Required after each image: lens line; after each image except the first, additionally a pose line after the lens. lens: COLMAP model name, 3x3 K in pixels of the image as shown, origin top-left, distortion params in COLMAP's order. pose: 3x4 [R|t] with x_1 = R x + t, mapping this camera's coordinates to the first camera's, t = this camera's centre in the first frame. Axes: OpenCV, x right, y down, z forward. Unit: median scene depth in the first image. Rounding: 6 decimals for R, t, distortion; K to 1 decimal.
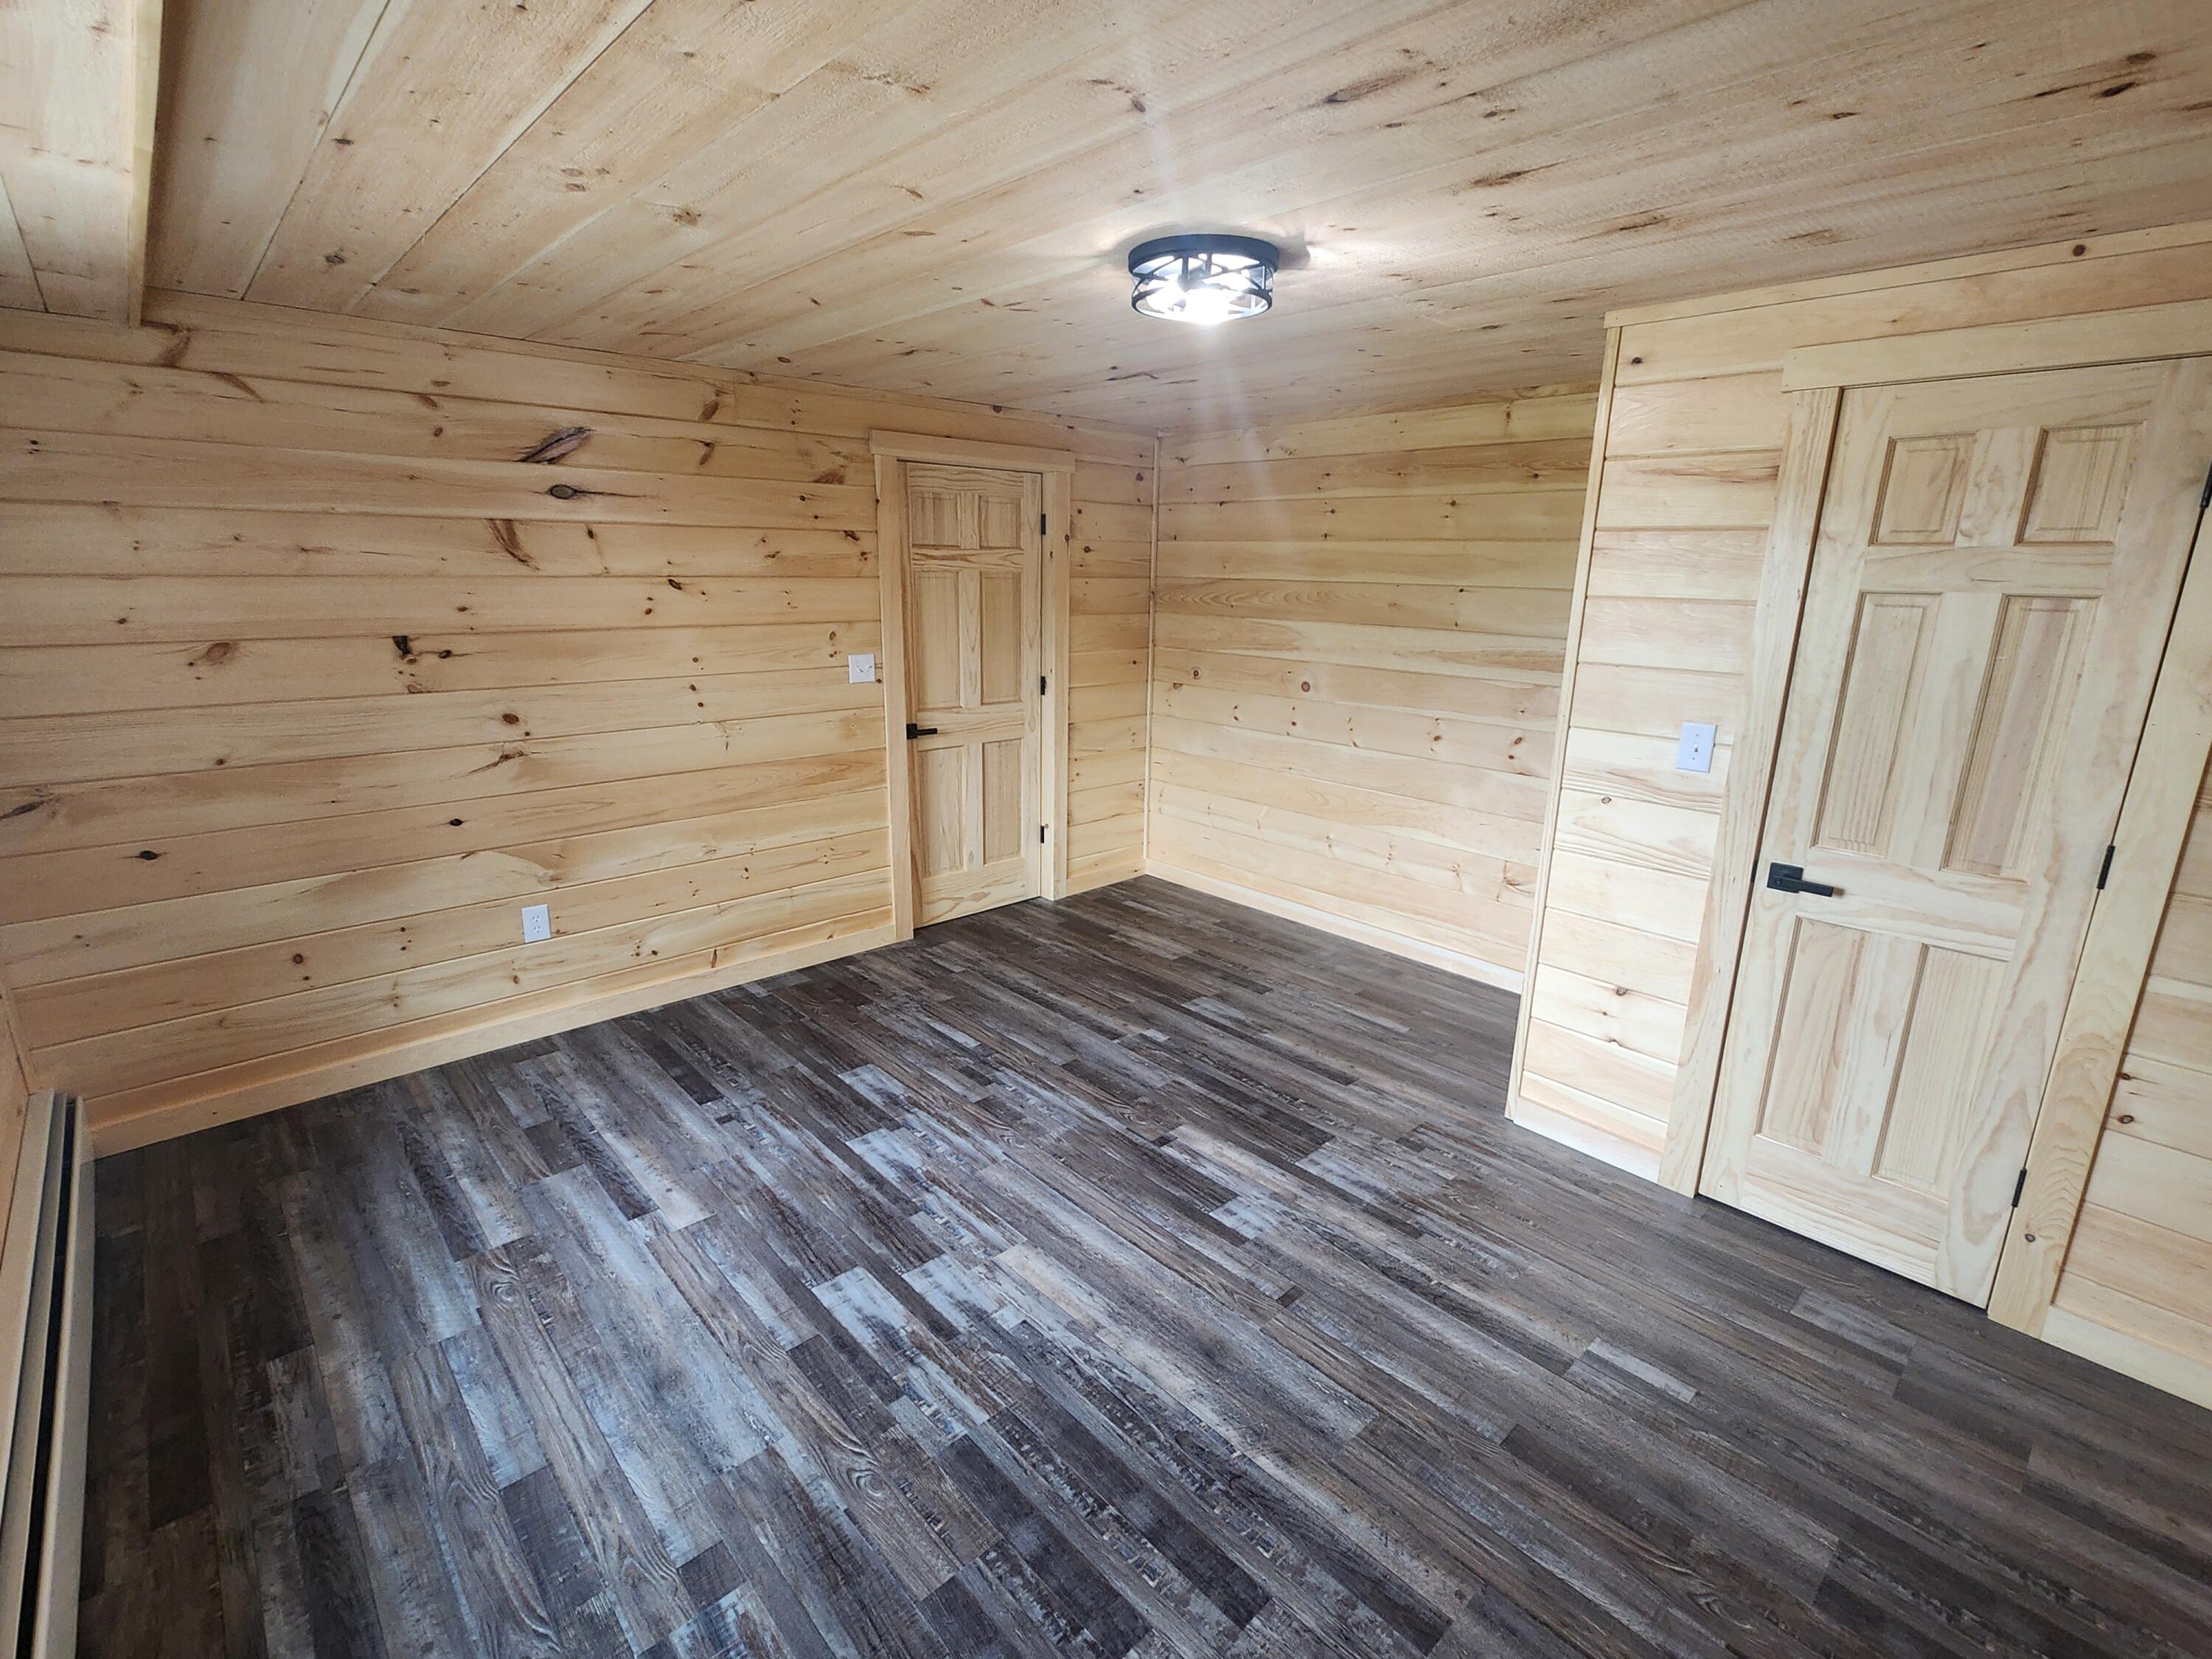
lens RADIAL K [[1034.4, 0, 1106.0], [0, 1034.4, 829.5], [0, 0, 1]] dist [0.021171, -0.000085]
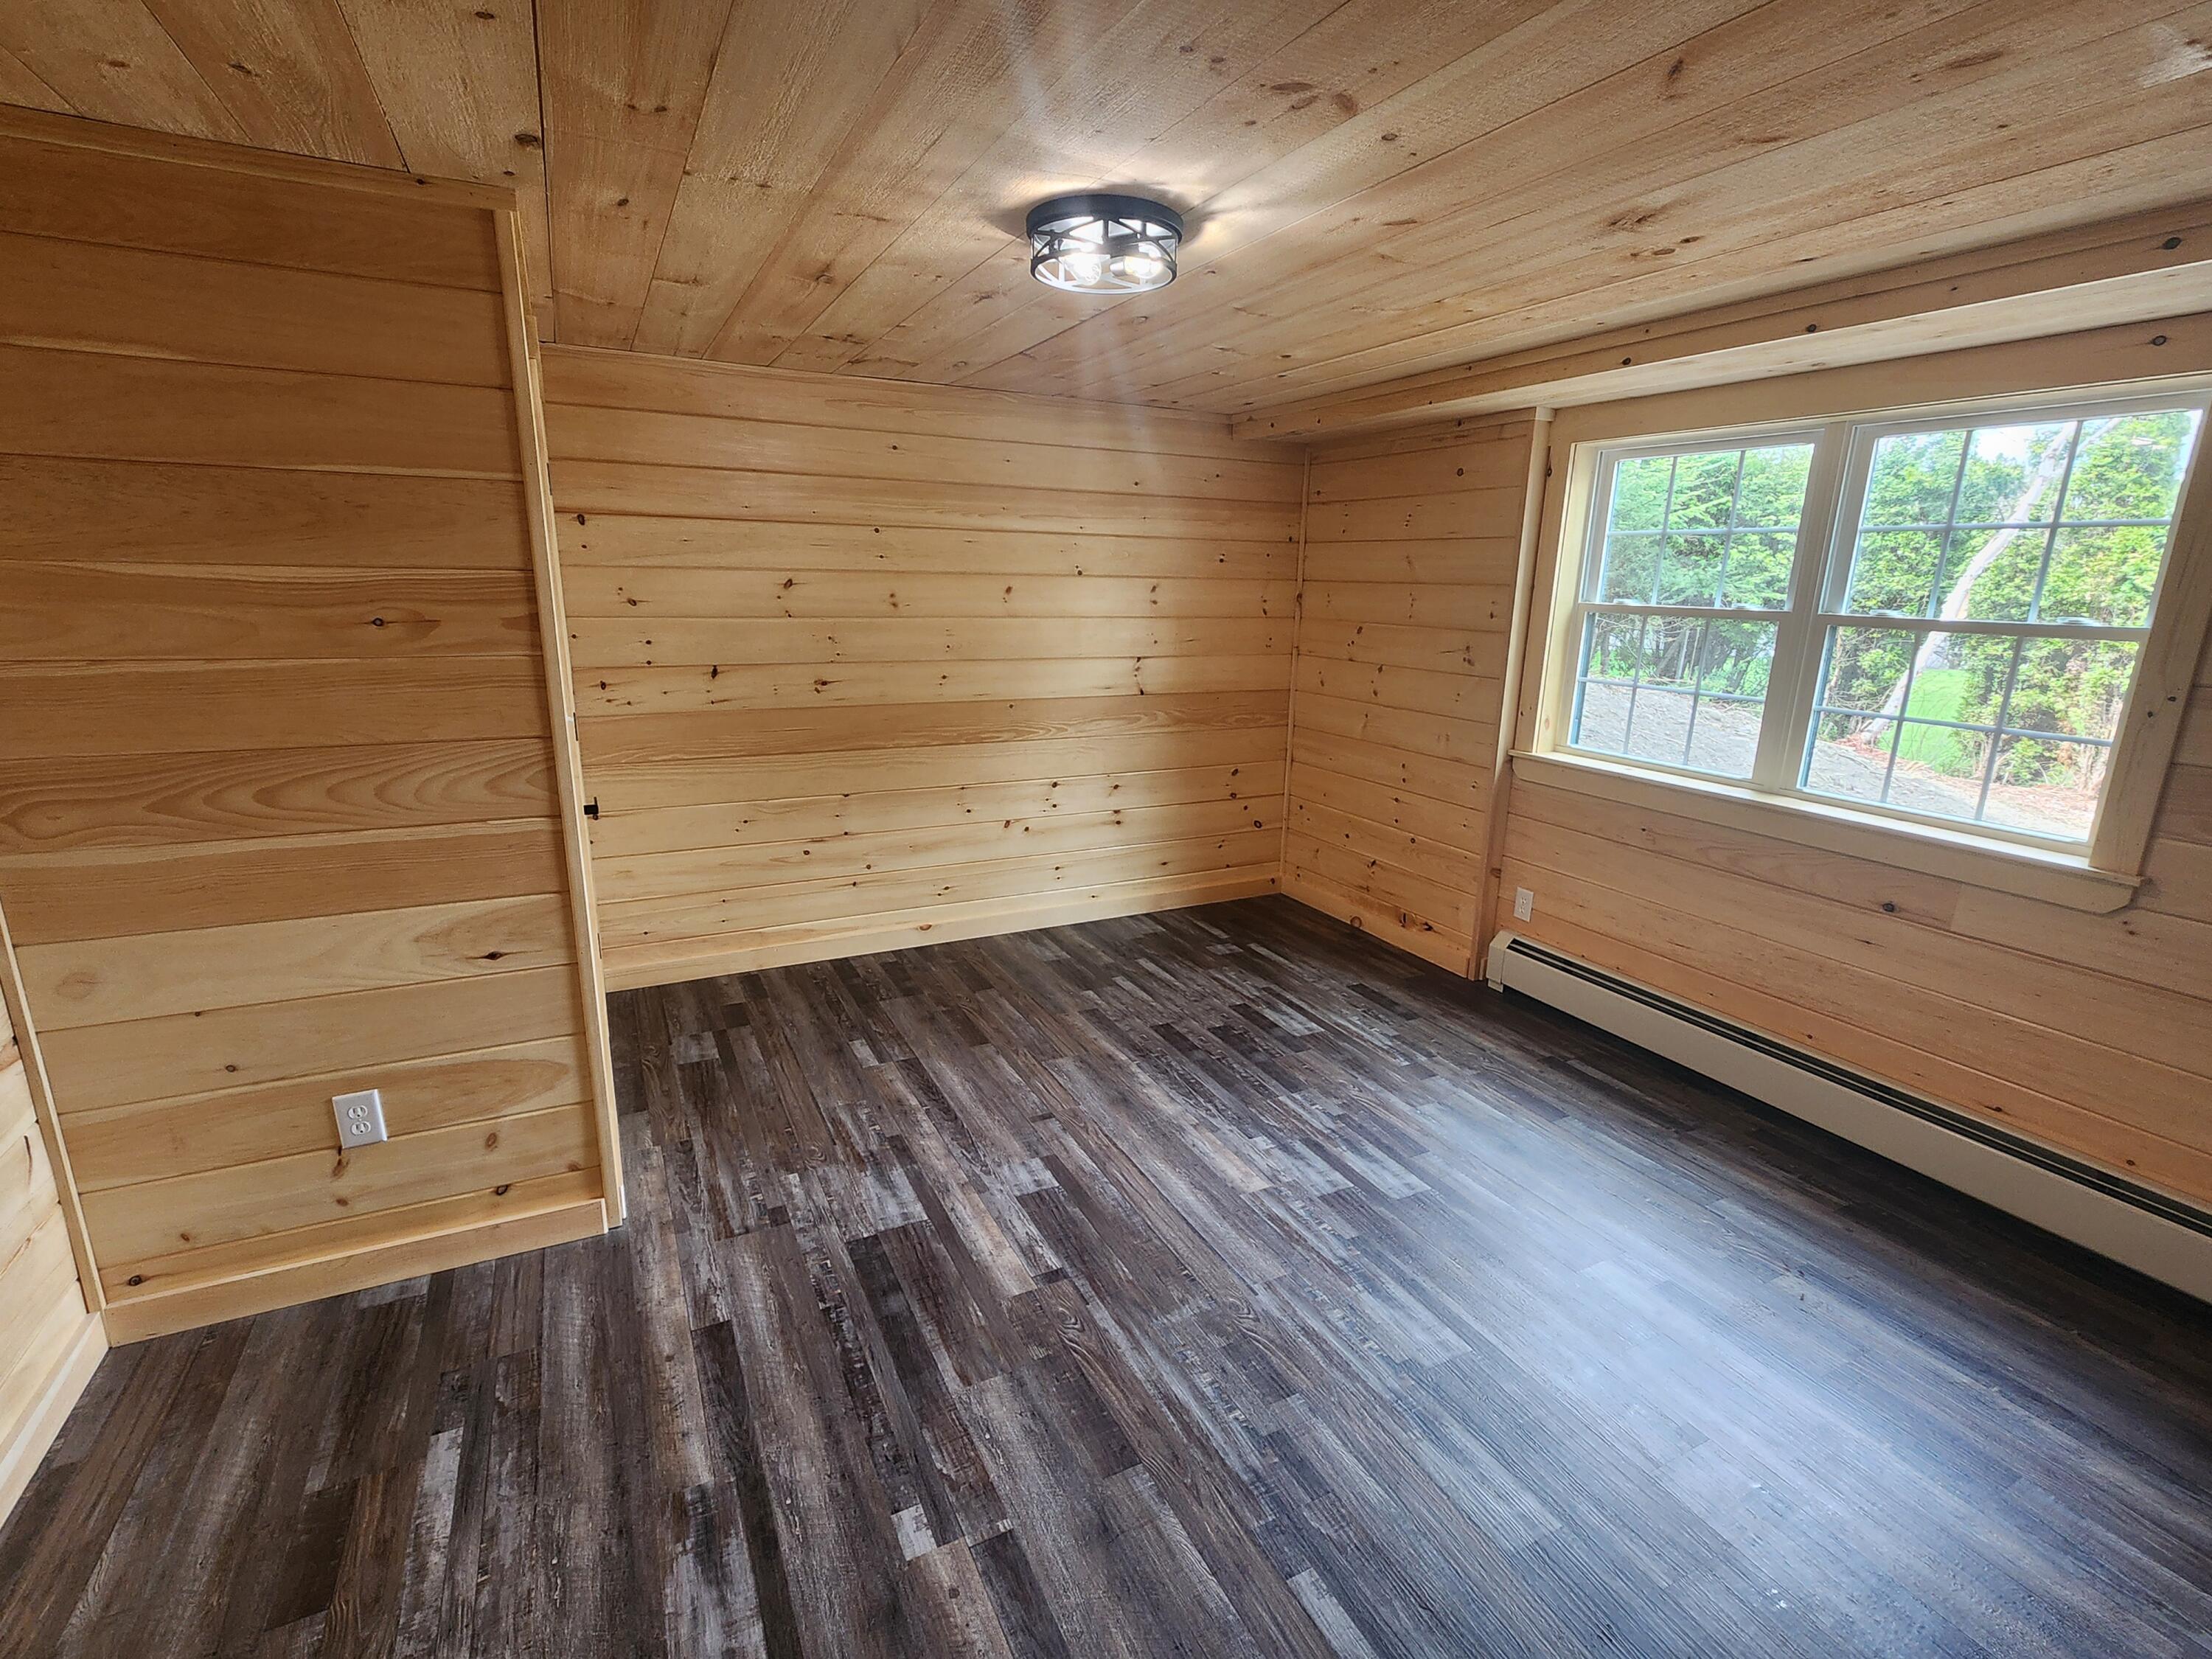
lens RADIAL K [[1034.4, 0, 1106.0], [0, 1034.4, 829.5], [0, 0, 1]] dist [0.021171, -0.000085]
pose [[-0.960250, -0.102465, 0.259654, -0.174476], [0.034729, 0.879111, 0.475350, -0.421615], [-0.276972, 0.465472, -0.840608, 1.689603]]
